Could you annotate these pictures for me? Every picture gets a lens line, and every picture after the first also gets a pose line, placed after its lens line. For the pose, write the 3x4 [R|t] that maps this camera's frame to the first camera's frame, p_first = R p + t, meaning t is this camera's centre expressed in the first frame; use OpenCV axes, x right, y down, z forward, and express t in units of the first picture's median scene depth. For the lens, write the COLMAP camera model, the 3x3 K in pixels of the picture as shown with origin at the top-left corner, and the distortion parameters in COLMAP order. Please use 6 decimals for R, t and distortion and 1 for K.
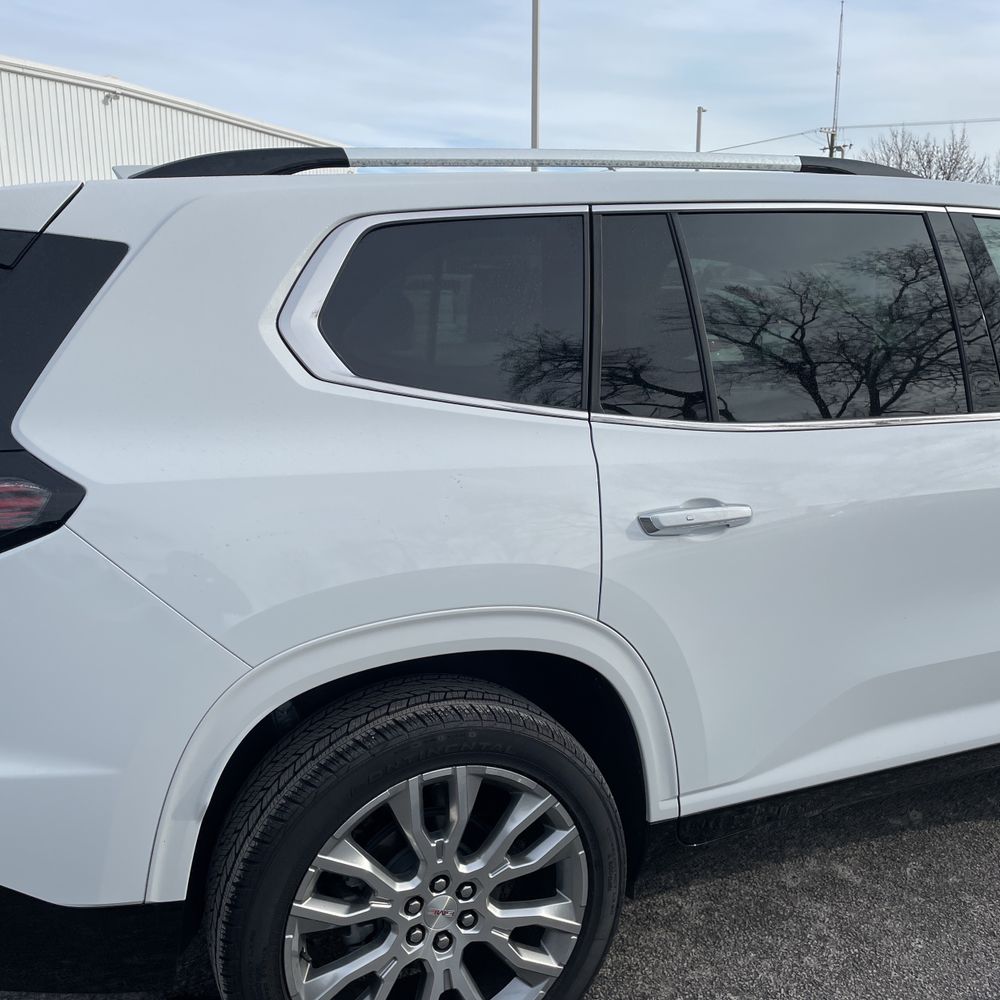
lens RADIAL K [[1000.9, 0, 477.3], [0, 1000.9, 510.4], [0, 0, 1]] dist [0.079110, -0.111121]
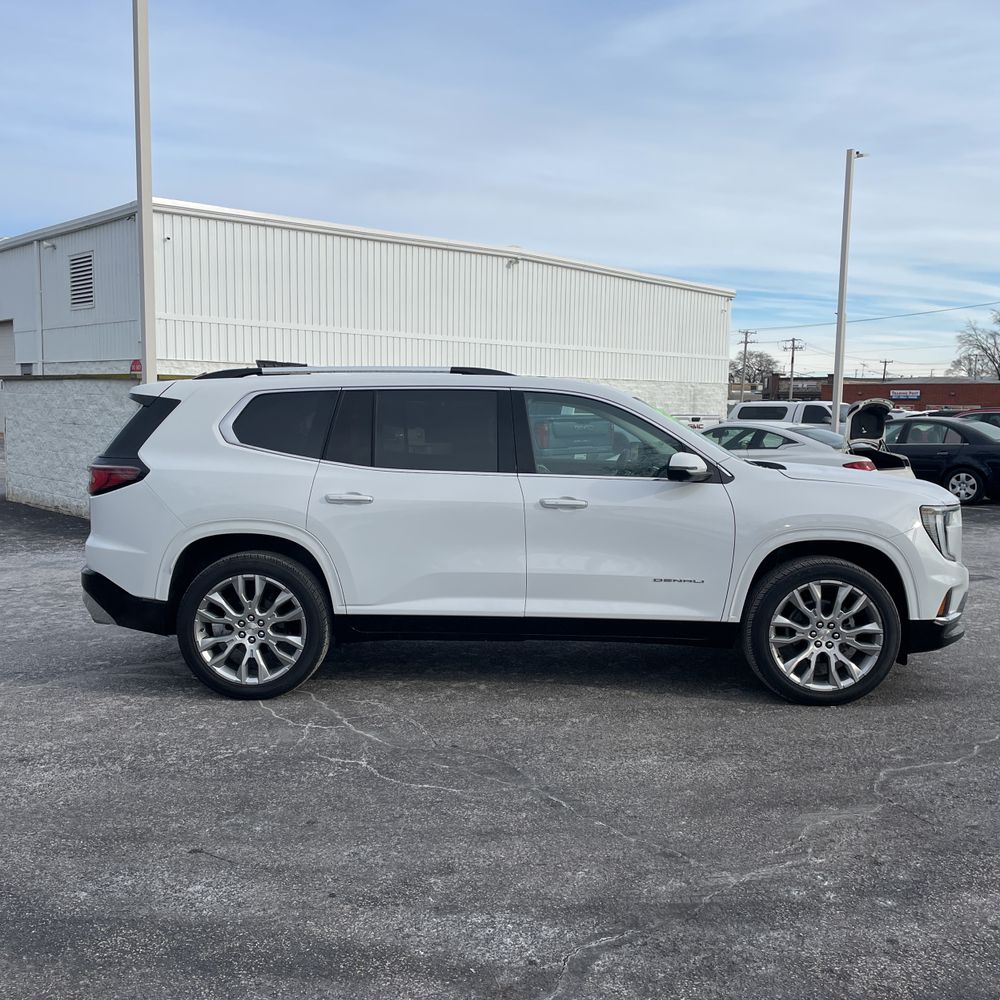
lens RADIAL K [[992.3, 0, 495.7], [0, 992.3, 508.7], [0, 0, 1]] dist [0.110358, -0.150121]
pose [[0.916496, 0.059720, -0.395562, 1.687920], [-0.106408, 0.989566, -0.097140, 0.259973], [0.385633, 0.131119, 0.913288, -1.359494]]
